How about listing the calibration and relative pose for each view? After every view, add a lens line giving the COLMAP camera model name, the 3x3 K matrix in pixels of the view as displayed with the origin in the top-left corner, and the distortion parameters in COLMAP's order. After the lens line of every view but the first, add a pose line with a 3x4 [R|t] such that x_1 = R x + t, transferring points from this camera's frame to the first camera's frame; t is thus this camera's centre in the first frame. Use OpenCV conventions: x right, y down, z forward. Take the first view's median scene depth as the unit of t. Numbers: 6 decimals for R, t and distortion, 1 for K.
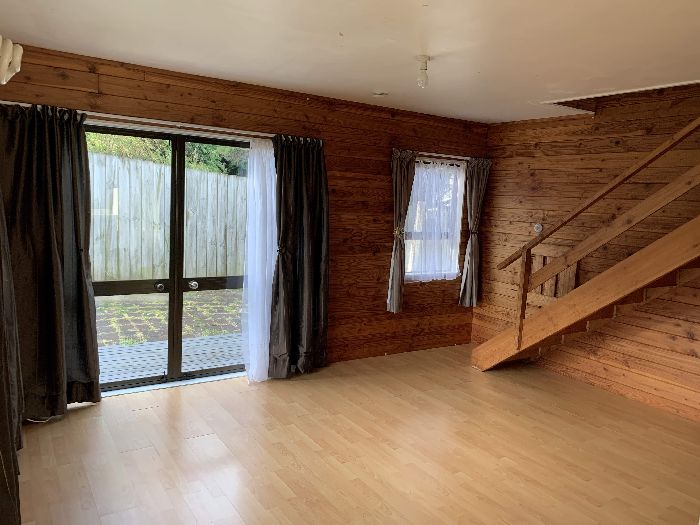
lens RADIAL K [[530.9, 0, 351.8], [0, 530.9, 262.2], [0, 0, 1]] dist [0.005593, -0.012138]
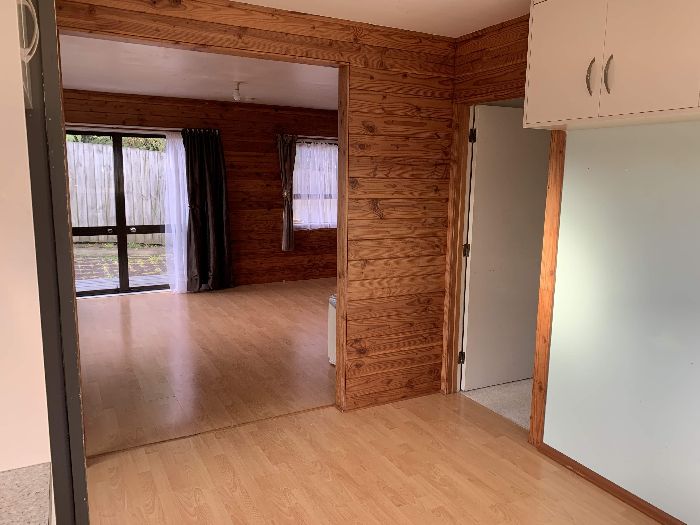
lens RADIAL K [[530.9, 0, 348.7], [0, 530.9, 264.4], [0, 0, 1]] dist [0.005593, -0.012138]
pose [[0.995960, -0.018504, -0.087872, 0.428849], [0.022504, 0.998745, 0.044746, 0.082334], [0.086933, -0.046543, 0.995126, -0.452397]]
